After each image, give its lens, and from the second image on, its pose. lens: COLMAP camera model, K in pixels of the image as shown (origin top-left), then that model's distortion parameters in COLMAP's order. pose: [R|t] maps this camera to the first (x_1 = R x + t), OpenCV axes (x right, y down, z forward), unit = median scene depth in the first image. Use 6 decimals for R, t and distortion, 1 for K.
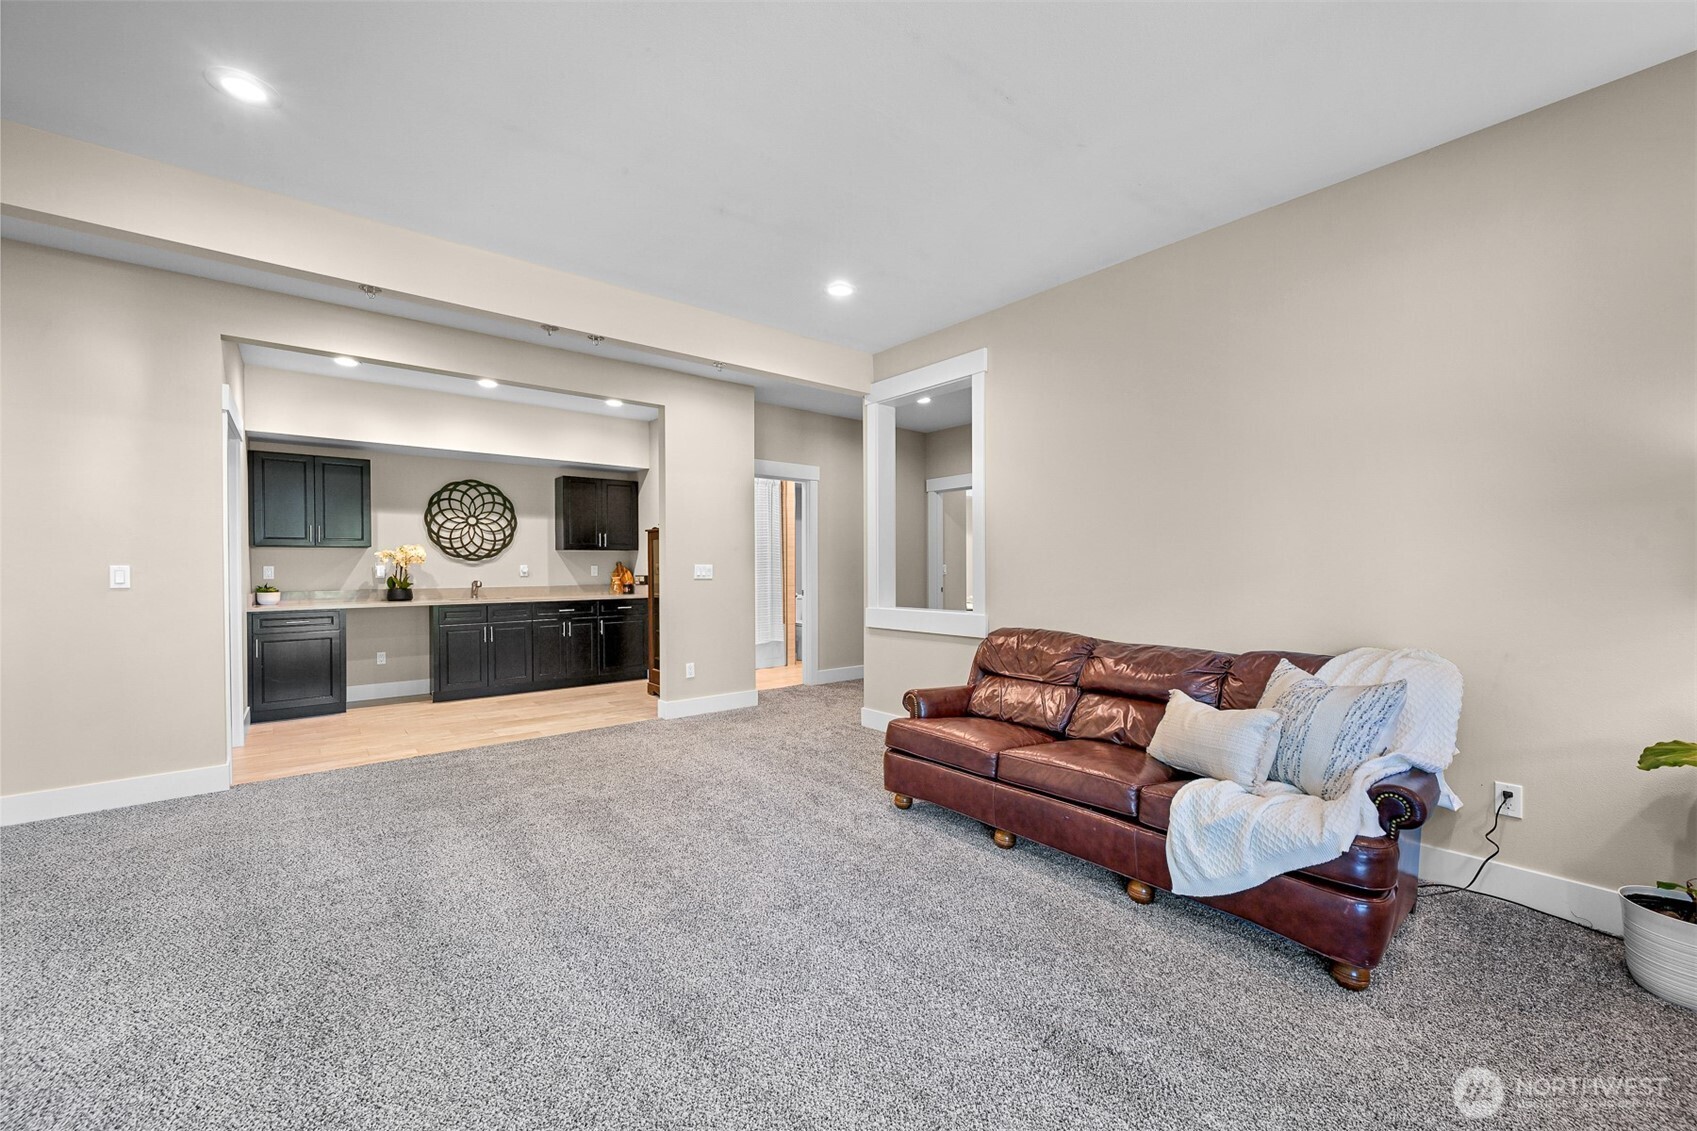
lens RADIAL K [[671.1, 0, 859.8], [0, 671.1, 564.7], [0, 0, 1]] dist [0.002953, -0.001498]
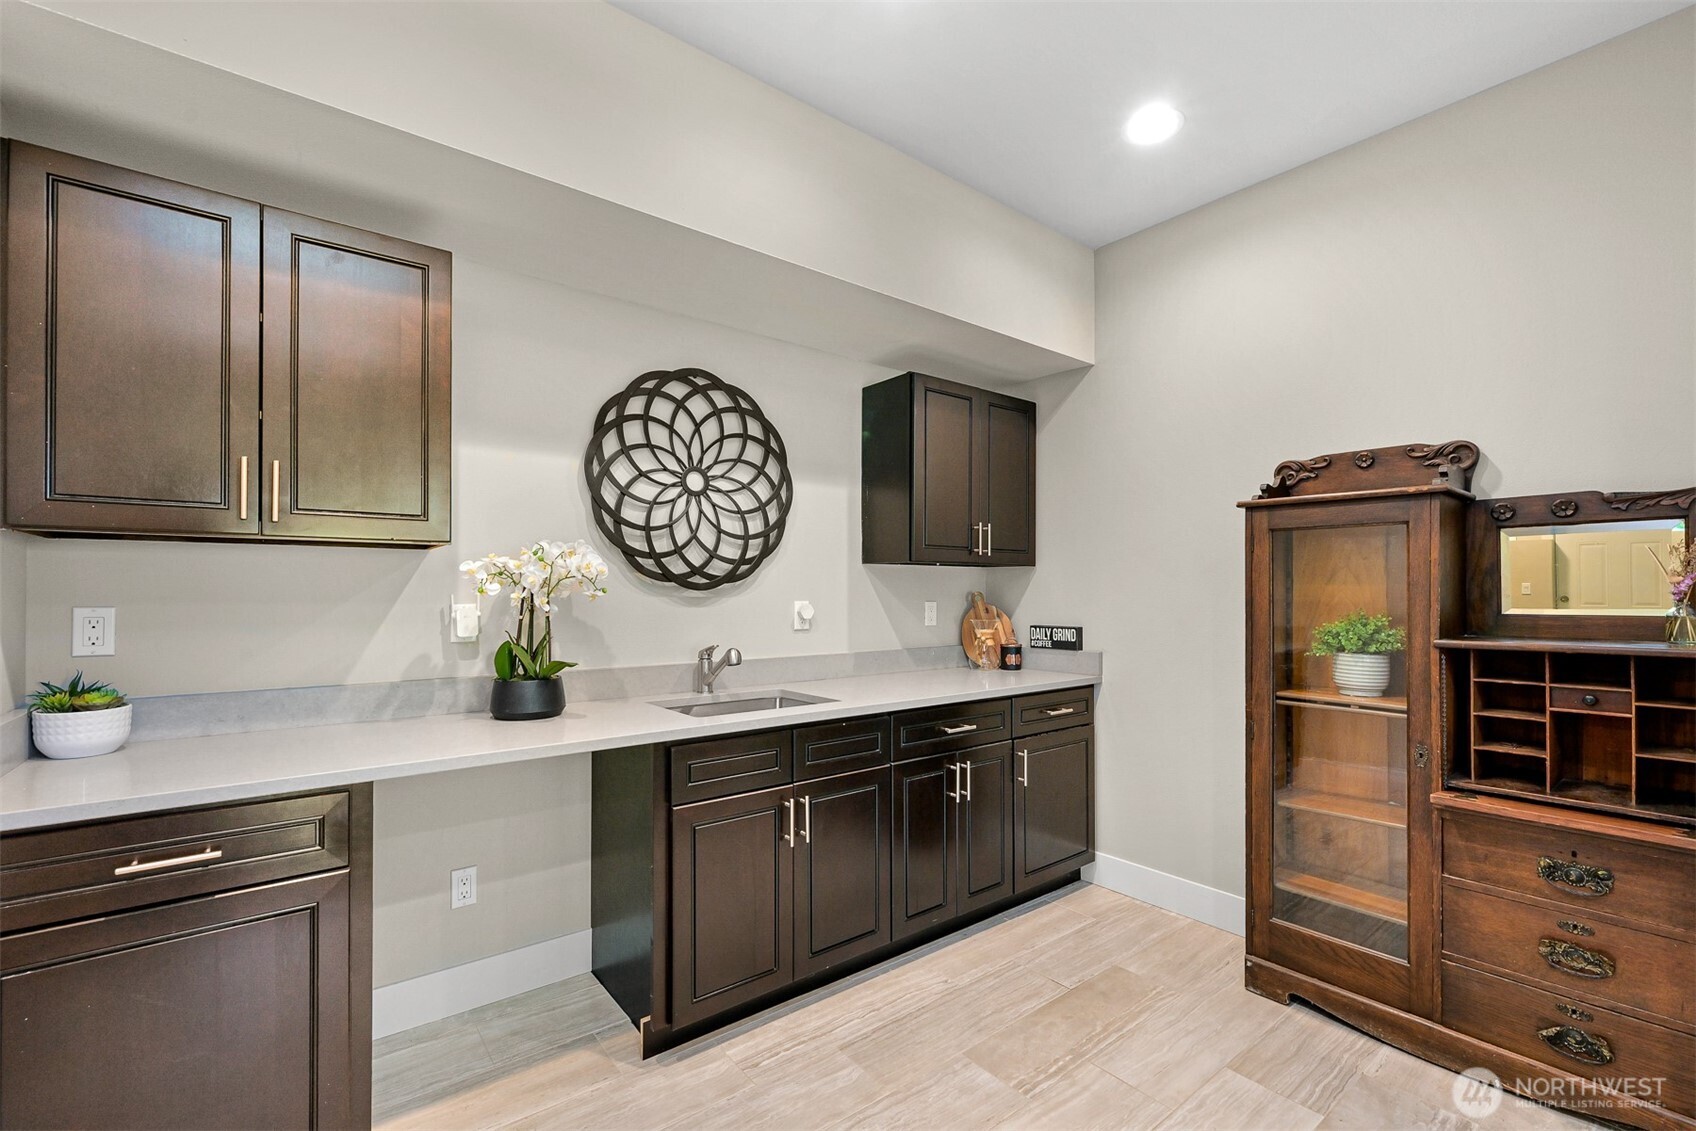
lens RADIAL K [[684.0, 0, 837.2], [0, 684.0, 579.1], [0, 0, 1]] dist [-0.007374, 0.000425]
pose [[0.999275, 0.005127, -0.037718, -0.486928], [-0.005812, 0.999820, -0.018078, -0.005404], [0.037618, 0.018284, 0.999125, 0.630600]]
